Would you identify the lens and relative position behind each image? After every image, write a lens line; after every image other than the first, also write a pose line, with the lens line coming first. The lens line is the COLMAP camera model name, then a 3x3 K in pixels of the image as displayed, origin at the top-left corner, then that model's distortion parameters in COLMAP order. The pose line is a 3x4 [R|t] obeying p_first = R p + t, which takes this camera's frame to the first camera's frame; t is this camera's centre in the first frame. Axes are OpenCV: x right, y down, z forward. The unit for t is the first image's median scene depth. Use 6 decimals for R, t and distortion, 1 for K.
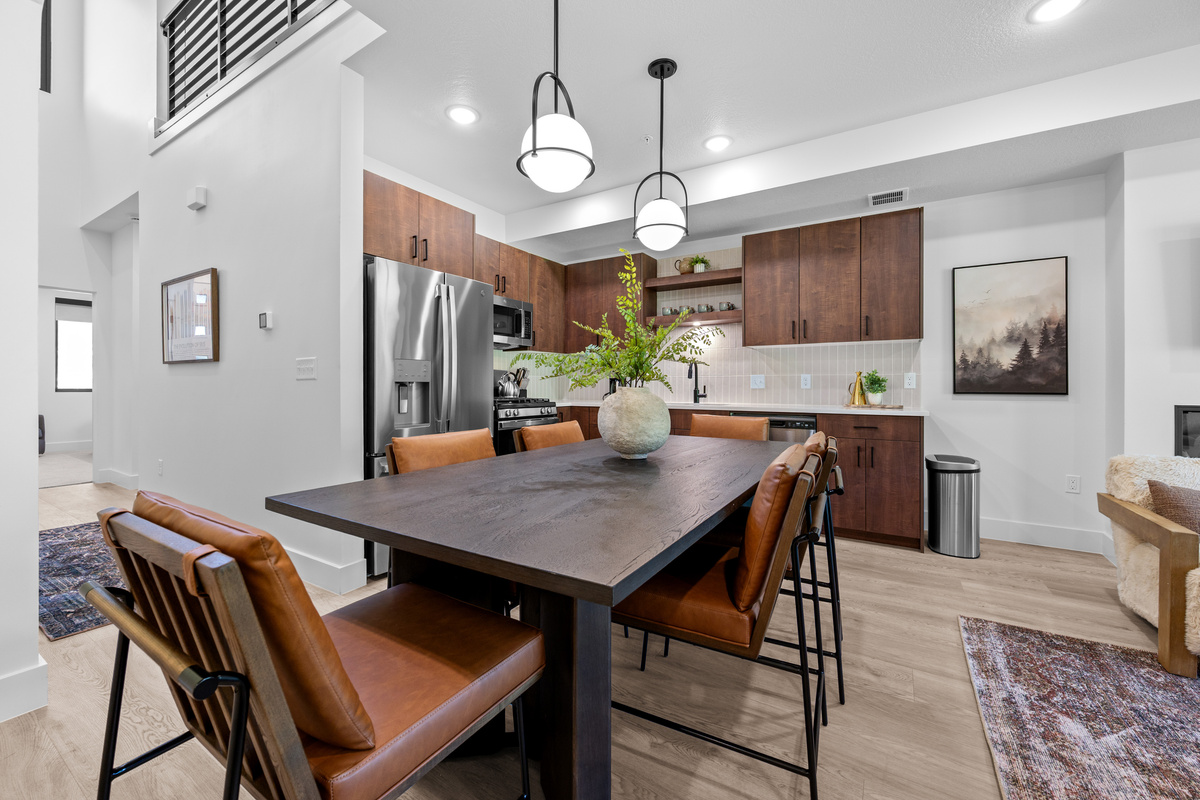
lens RADIAL K [[474.7, 0, 603.5], [0, 474.7, 389.7], [0, 0, 1]] dist [-0.002408, -0.000479]
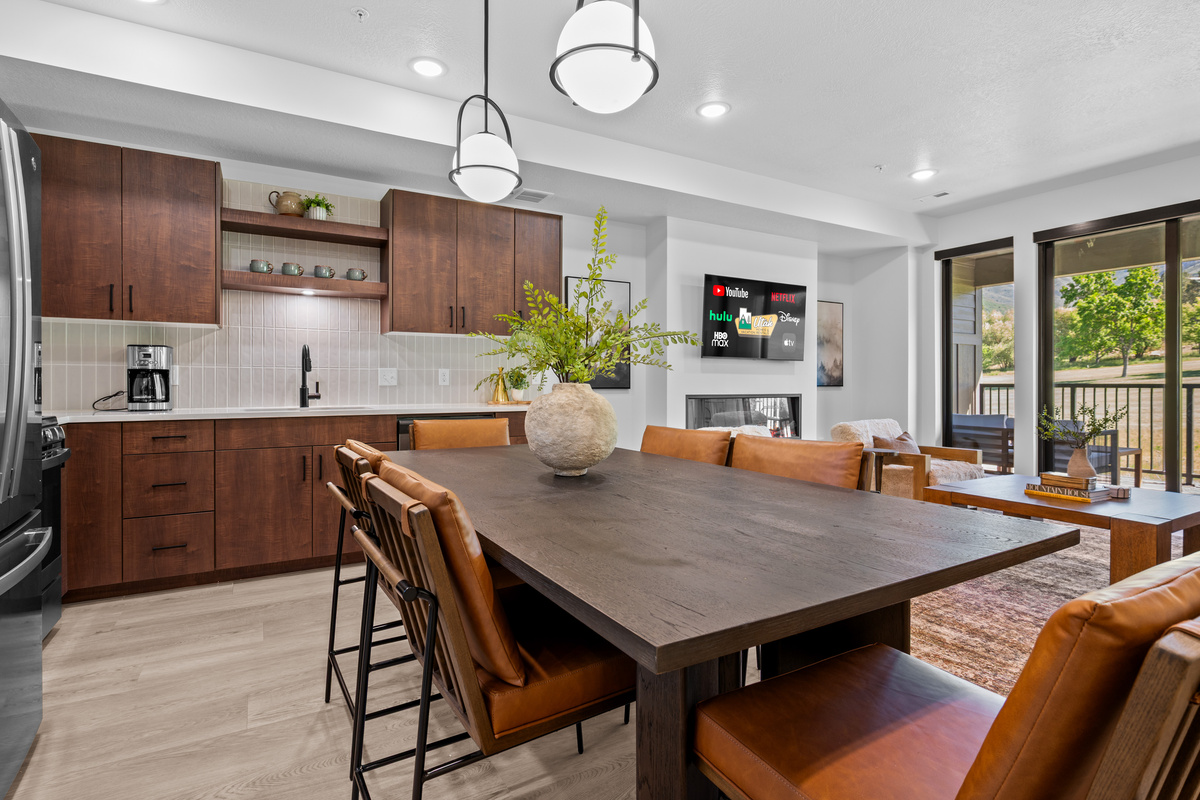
lens RADIAL K [[572.0, 0, 609.2], [0, 572.0, 389.0], [0, 0, 1]] dist [-0.001190, 0.000545]
pose [[0.482679, -0.012154, 0.875713, -0.363957], [0.009311, 0.999918, 0.008745, -0.002141], [-0.875748, 0.003933, 0.482753, 0.245311]]
